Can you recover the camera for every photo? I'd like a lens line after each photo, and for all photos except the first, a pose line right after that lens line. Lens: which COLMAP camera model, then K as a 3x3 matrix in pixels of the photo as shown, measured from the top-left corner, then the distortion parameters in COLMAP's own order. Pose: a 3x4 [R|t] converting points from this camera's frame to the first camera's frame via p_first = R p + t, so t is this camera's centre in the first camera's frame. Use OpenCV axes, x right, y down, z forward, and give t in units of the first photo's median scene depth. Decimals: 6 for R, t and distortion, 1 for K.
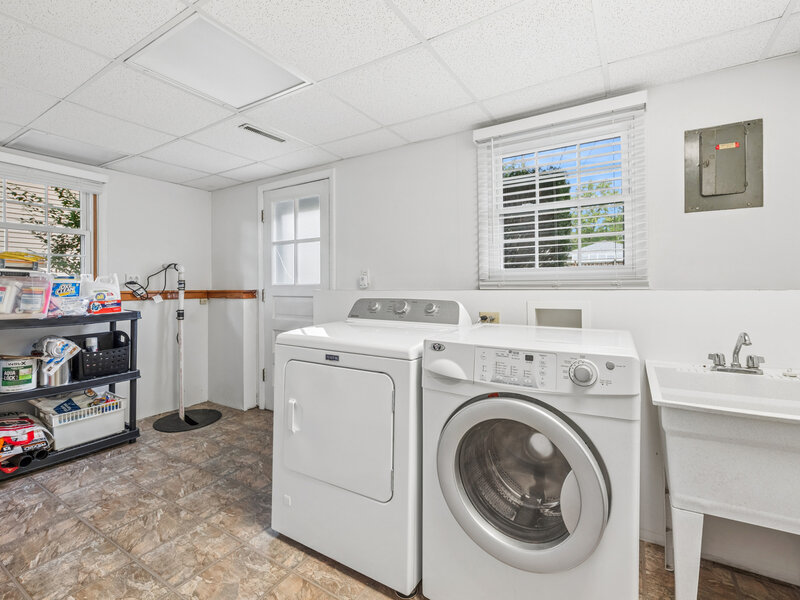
lens RADIAL K [[351.3, 0, 402.0], [0, 351.3, 284.0], [0, 0, 1]] dist [0.026086, -0.000005]
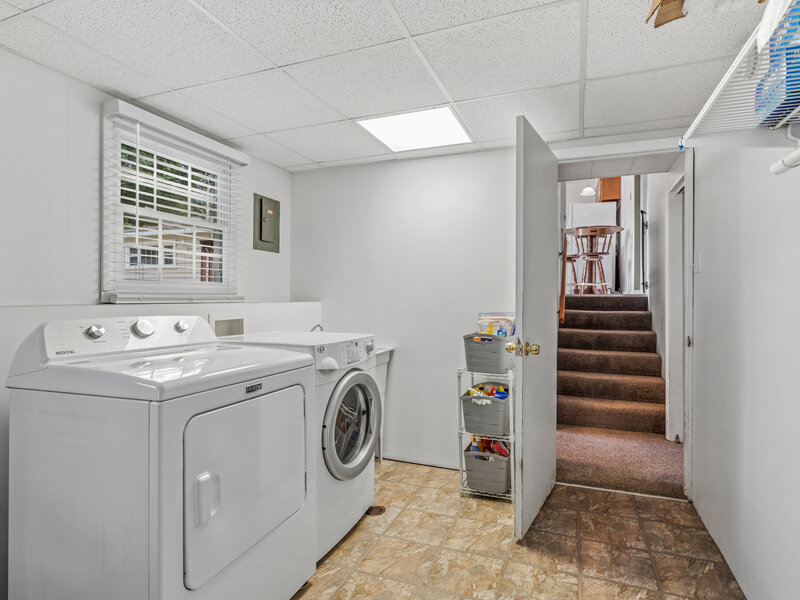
lens RADIAL K [[427.1, 0, 400.0], [0, 427.1, 300.0], [0, 0, 1]] dist [-0.030797, -0.000081]
pose [[-0.131029, -0.005604, 0.991363, -1.077786], [-0.008911, 0.999950, 0.004475, -0.005359], [-0.991338, -0.008248, -0.131073, 0.690426]]
